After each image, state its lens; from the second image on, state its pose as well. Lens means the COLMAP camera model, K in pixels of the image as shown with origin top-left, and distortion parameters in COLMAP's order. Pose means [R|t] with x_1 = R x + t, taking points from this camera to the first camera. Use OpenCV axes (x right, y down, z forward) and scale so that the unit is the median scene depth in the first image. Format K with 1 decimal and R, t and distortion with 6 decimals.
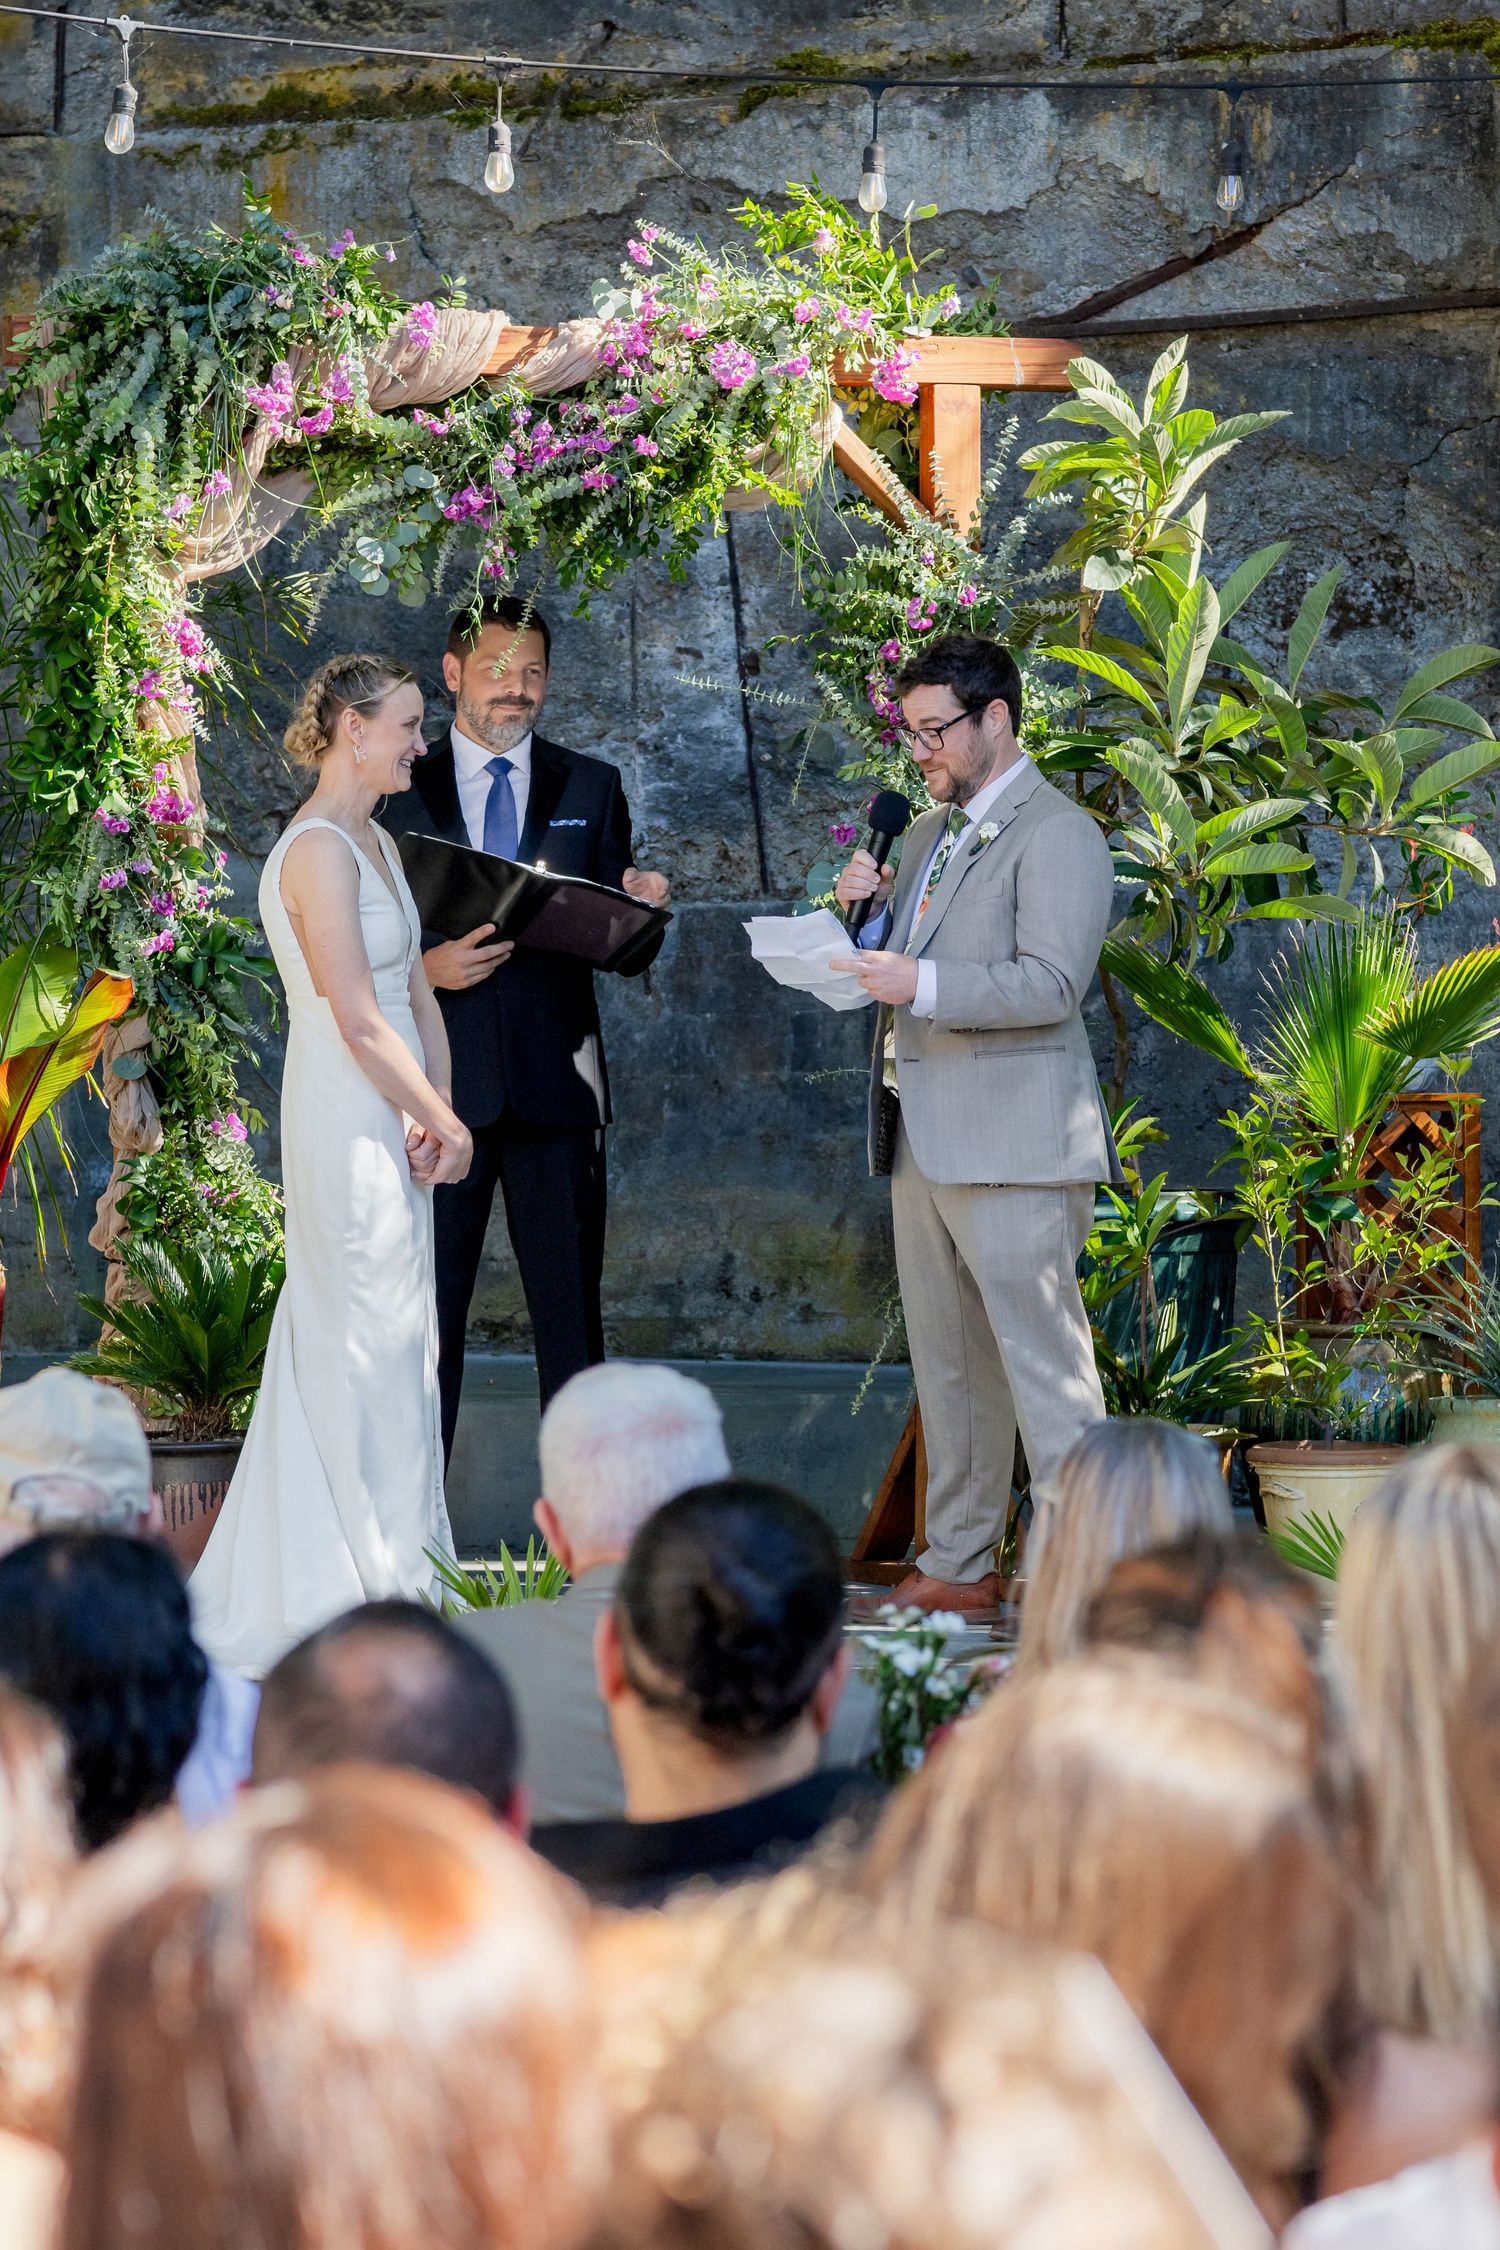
lens RADIAL K [[9061.8, 0, 816.6], [0, 9061.8, 1164.4], [0, 0, 1]] dist [-0.037669, -0.378804]
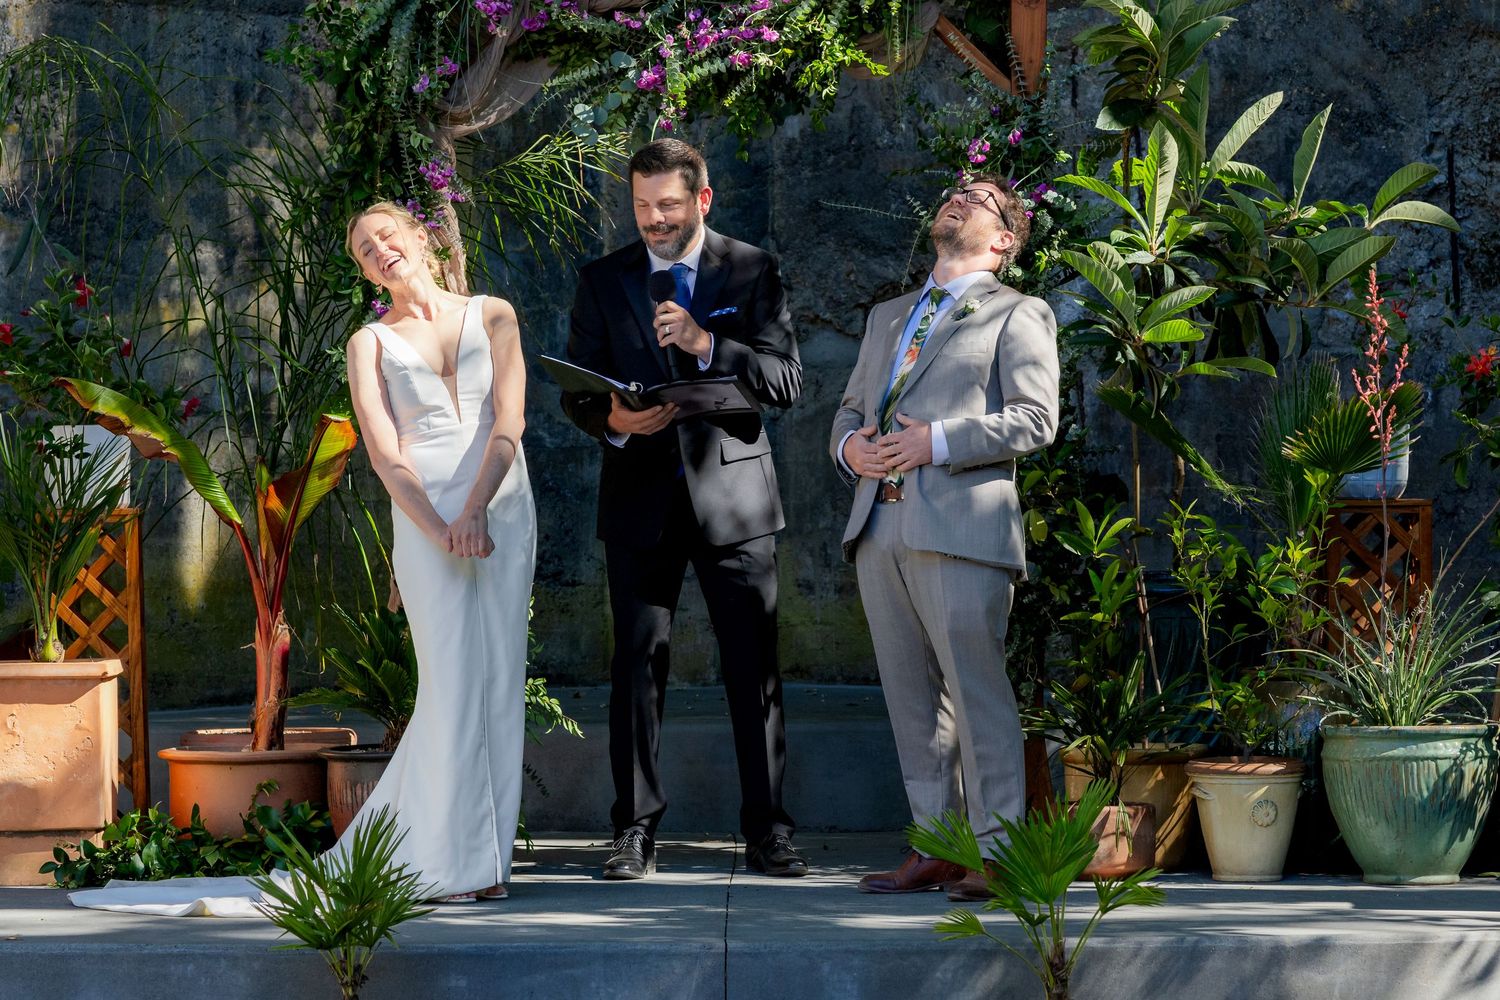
lens RADIAL K [[6041.2, 0, 750.0], [0, 6041.2, 500.0], [0, 0, 1]] dist [-0.037669, -0.378804]
pose [[0.963736, -0.002707, -0.266844, 0.190613], [0.000398, 0.999962, -0.008707, -0.000068], [0.266857, 0.008285, 0.963700, 0.094223]]
